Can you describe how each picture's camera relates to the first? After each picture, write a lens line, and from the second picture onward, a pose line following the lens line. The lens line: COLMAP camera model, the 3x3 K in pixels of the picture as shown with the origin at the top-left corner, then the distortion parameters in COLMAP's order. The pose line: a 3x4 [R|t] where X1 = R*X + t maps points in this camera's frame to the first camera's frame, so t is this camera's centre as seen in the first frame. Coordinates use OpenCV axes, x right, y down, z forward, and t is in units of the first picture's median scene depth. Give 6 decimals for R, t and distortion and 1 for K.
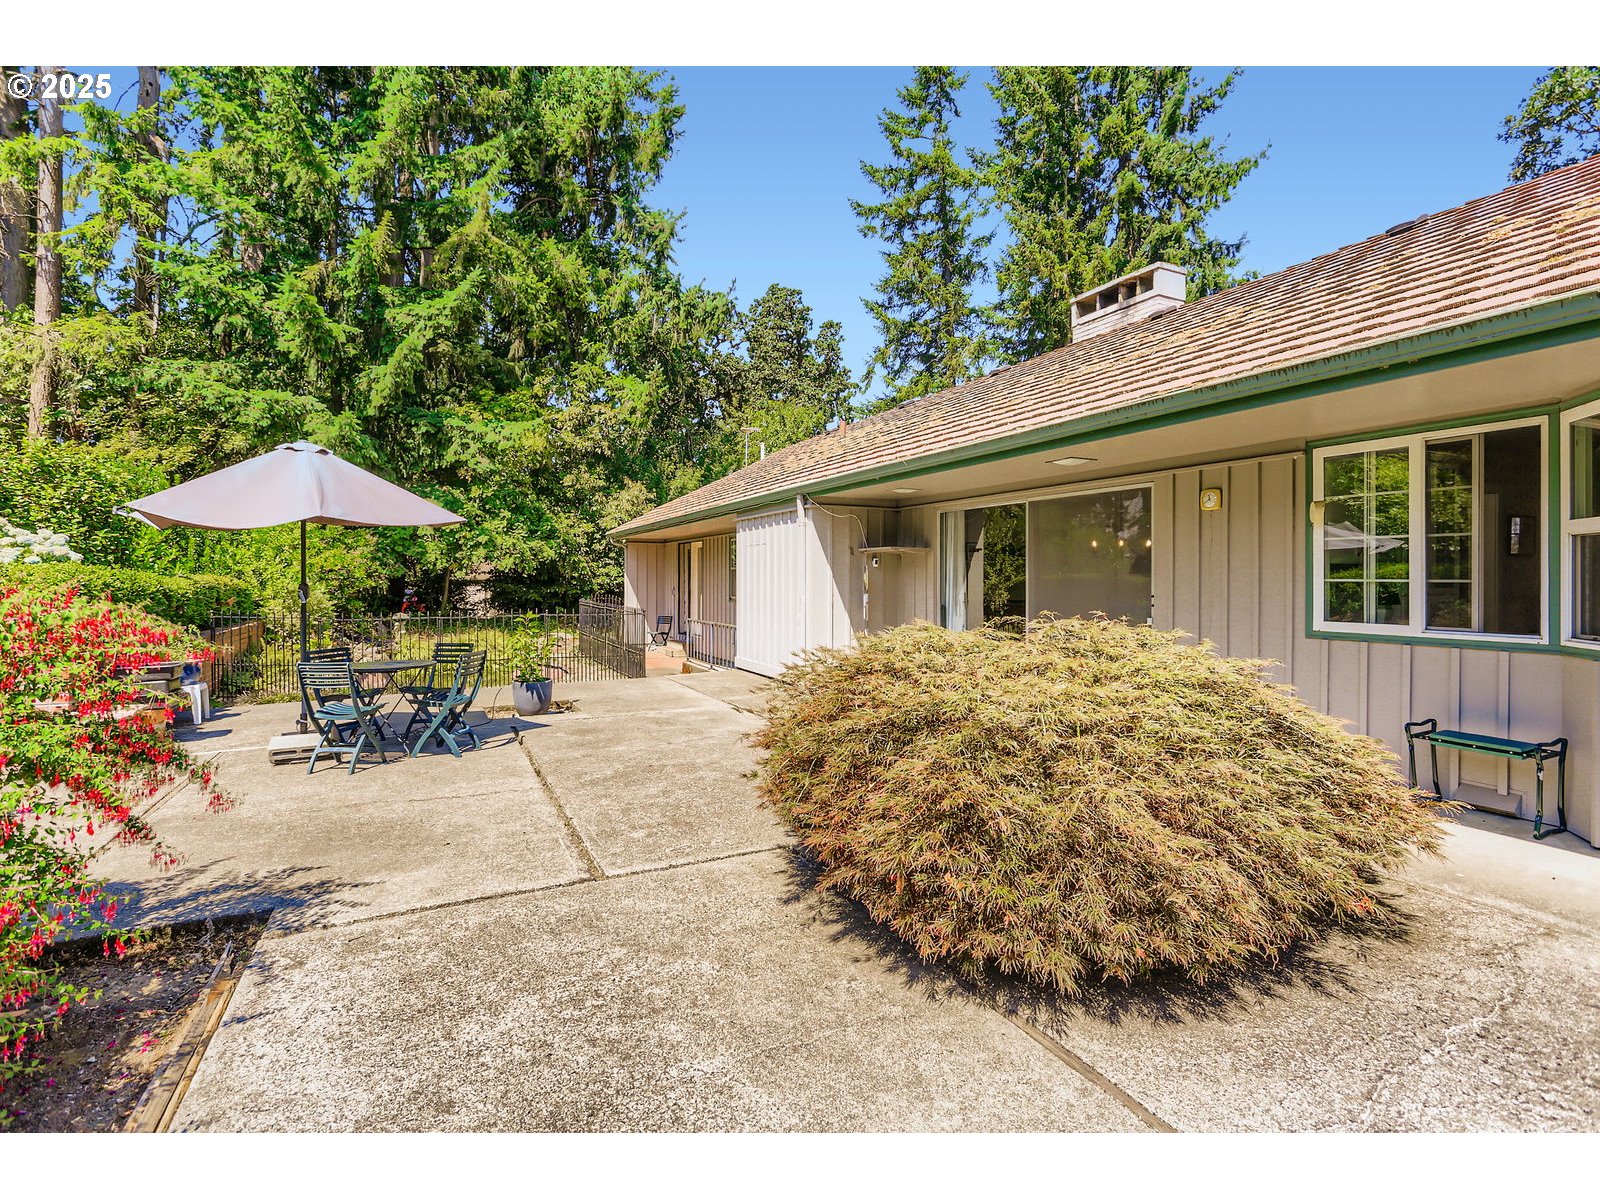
lens RADIAL K [[768.4, 0, 804.3], [0, 768.4, 597.6], [0, 0, 1]] dist [-0.003878, -0.000059]
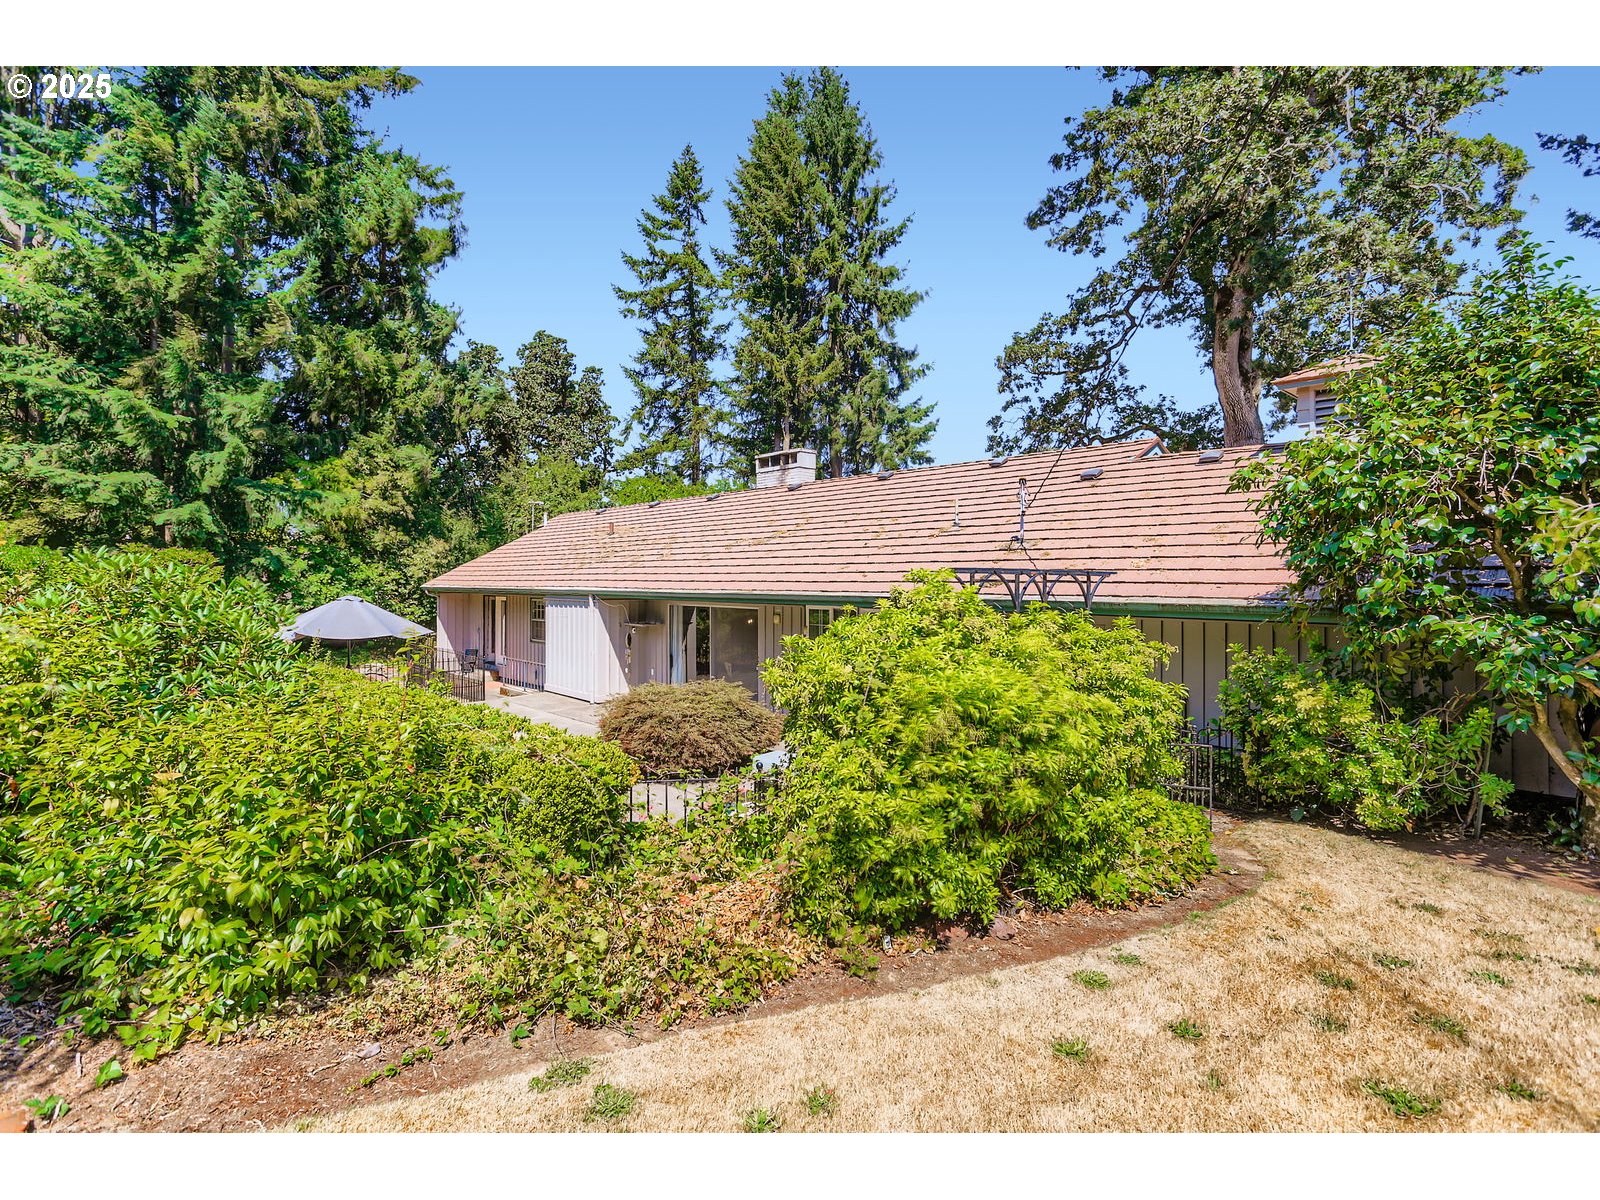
lens RADIAL K [[744.0, 0, 821.5], [0, 744.0, 593.5], [0, 0, 1]] dist [-0.071597, 0.075925]
pose [[0.941779, 0.000110, 0.336232, -0.017485], [0.002718, 0.999965, -0.007939, -0.026655], [-0.336221, 0.008391, 0.941746, -0.176414]]
